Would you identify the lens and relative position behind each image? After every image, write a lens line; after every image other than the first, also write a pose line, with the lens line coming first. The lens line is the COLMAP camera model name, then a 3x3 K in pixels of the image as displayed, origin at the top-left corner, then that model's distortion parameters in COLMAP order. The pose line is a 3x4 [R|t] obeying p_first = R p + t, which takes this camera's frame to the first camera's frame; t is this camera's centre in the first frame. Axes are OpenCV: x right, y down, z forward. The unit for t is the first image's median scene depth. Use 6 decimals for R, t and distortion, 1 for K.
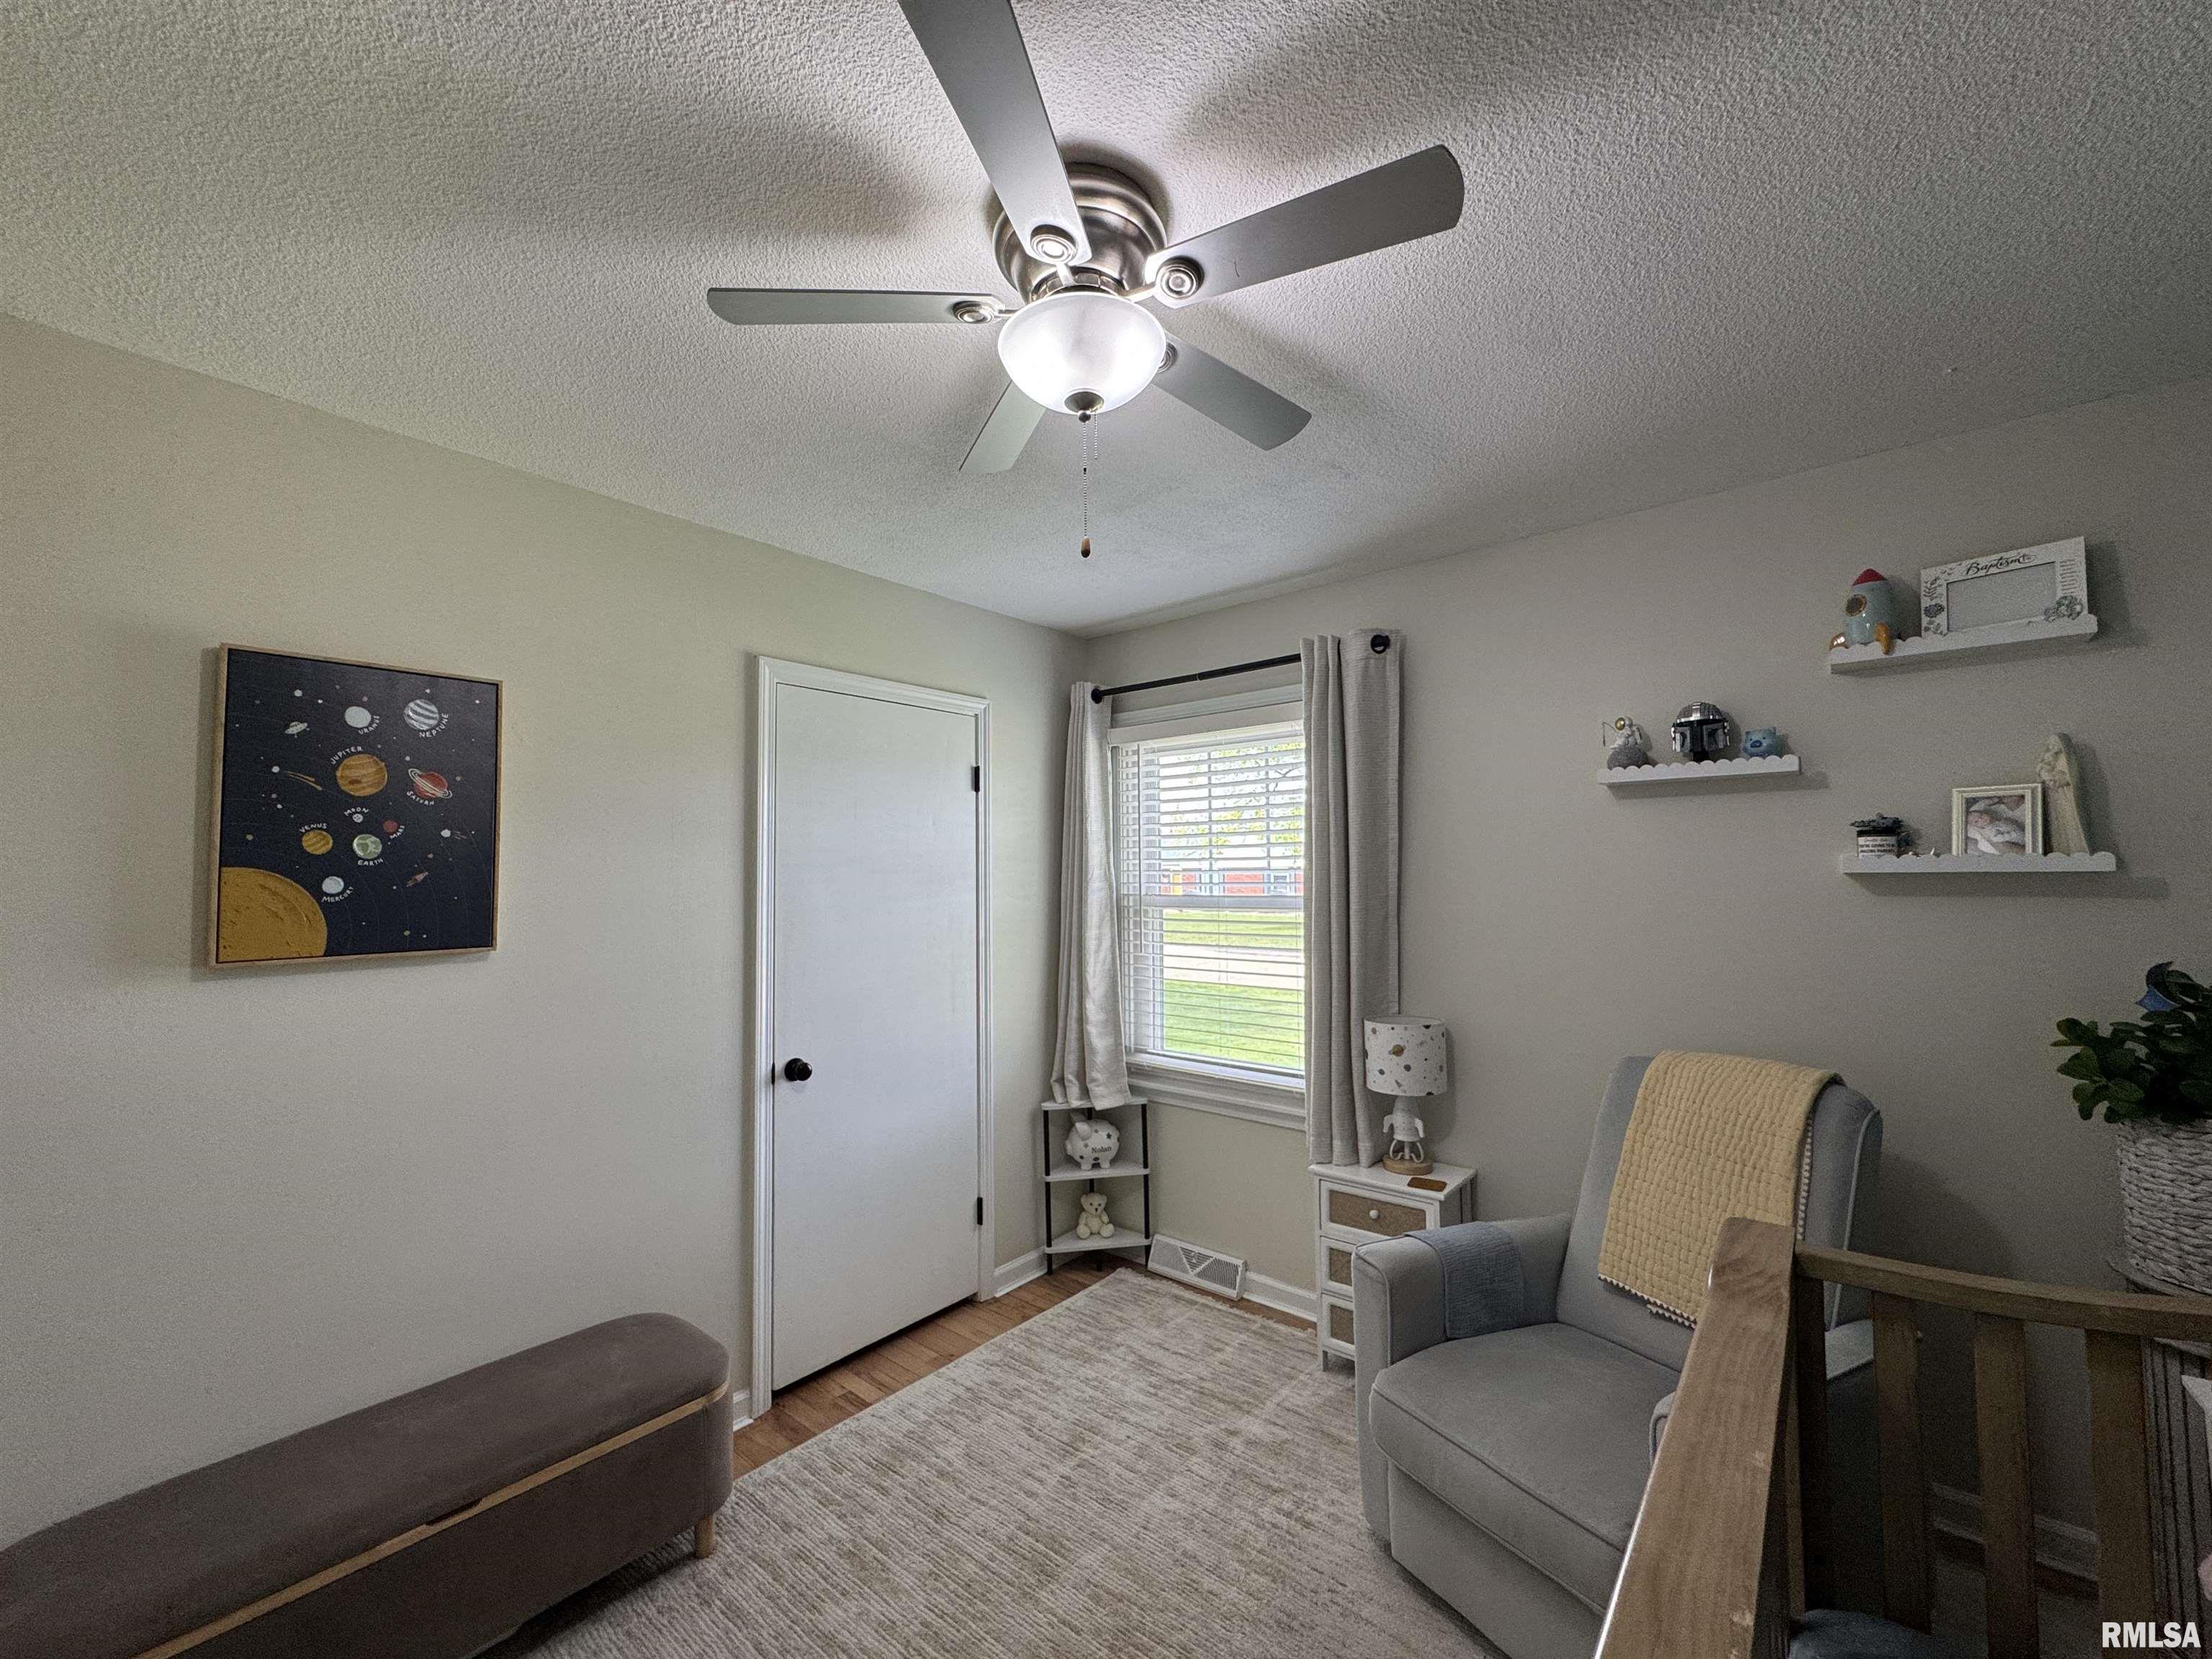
lens RADIAL K [[886.5, 0, 1106.0], [0, 886.5, 829.5], [0, 0, 1]] dist [-0.003433, -0.000141]
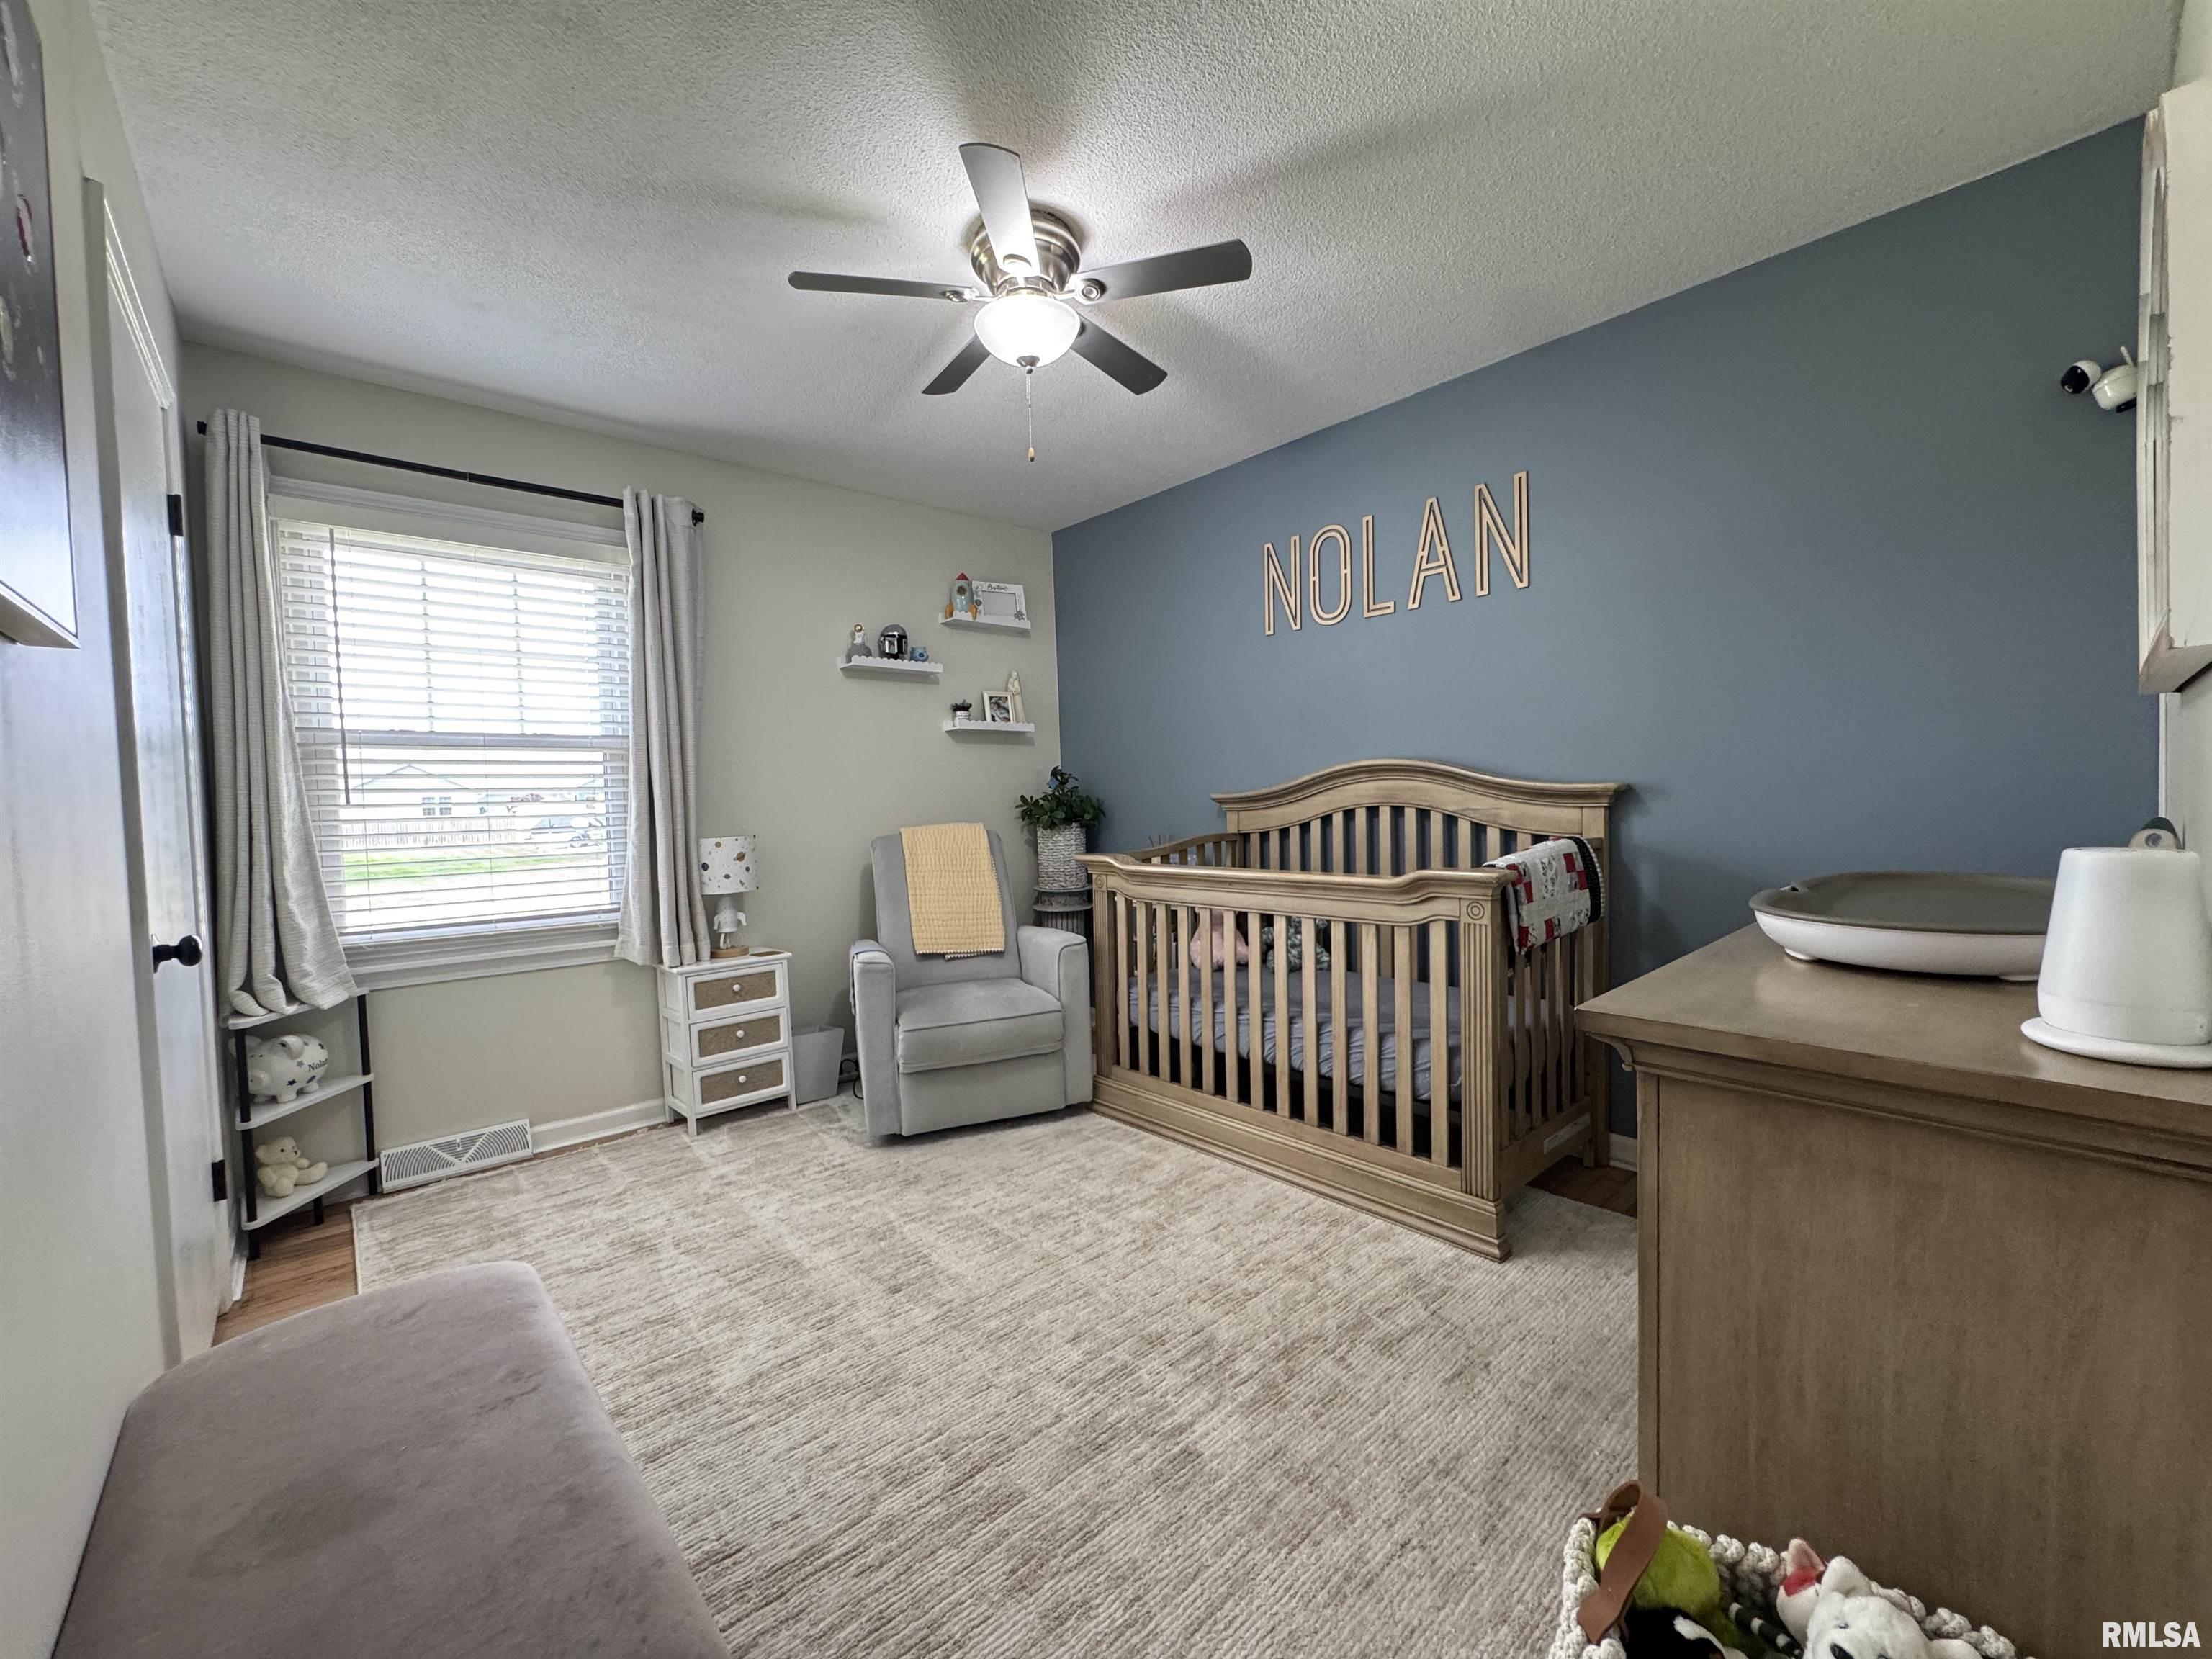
lens RADIAL K [[886.5, 0, 1106.0], [0, 886.5, 829.5], [0, 0, 1]] dist [-0.003433, -0.000141]
pose [[0.145518, -0.028913, 0.988933, -0.728252], [-0.025660, 0.999126, 0.032987, 0.138033], [-0.989023, -0.030176, 0.144649, 0.274430]]
